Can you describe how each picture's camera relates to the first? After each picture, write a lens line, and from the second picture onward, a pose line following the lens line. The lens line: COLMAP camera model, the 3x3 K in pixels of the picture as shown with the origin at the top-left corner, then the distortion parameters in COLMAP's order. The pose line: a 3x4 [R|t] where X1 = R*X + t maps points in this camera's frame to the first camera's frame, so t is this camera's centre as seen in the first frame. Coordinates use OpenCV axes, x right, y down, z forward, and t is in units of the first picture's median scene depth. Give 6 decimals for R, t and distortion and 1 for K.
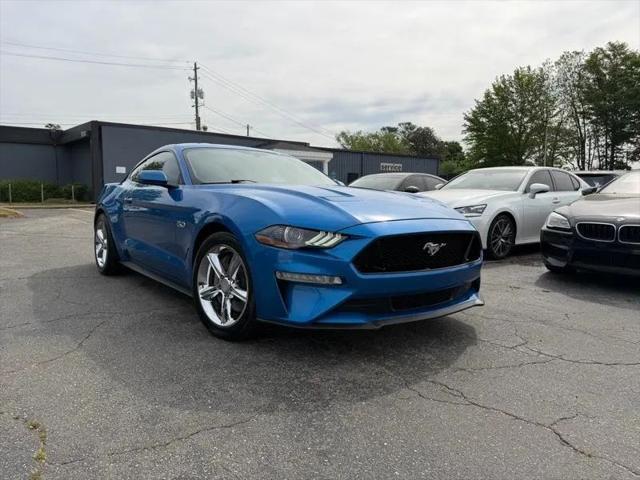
lens RADIAL K [[459.2, 0, 317.8], [0, 459.2, 238.9], [0, 0, 1]] dist [0.037648, -0.045714]
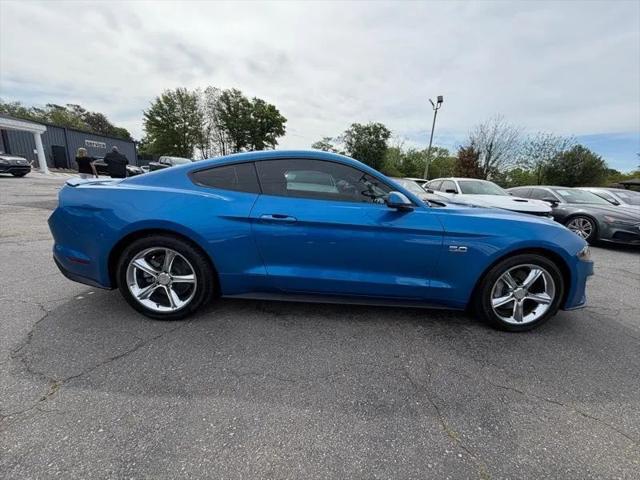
lens RADIAL K [[263.9, 0, 316.9], [0, 263.9, 239.6], [0, 0, 1]] dist [0.002460, 0.001116]
pose [[0.597764, -0.155519, 0.786442, -0.472793], [0.025286, 0.984172, 0.175401, -0.071875], [-0.801273, -0.084962, 0.592236, 0.403250]]
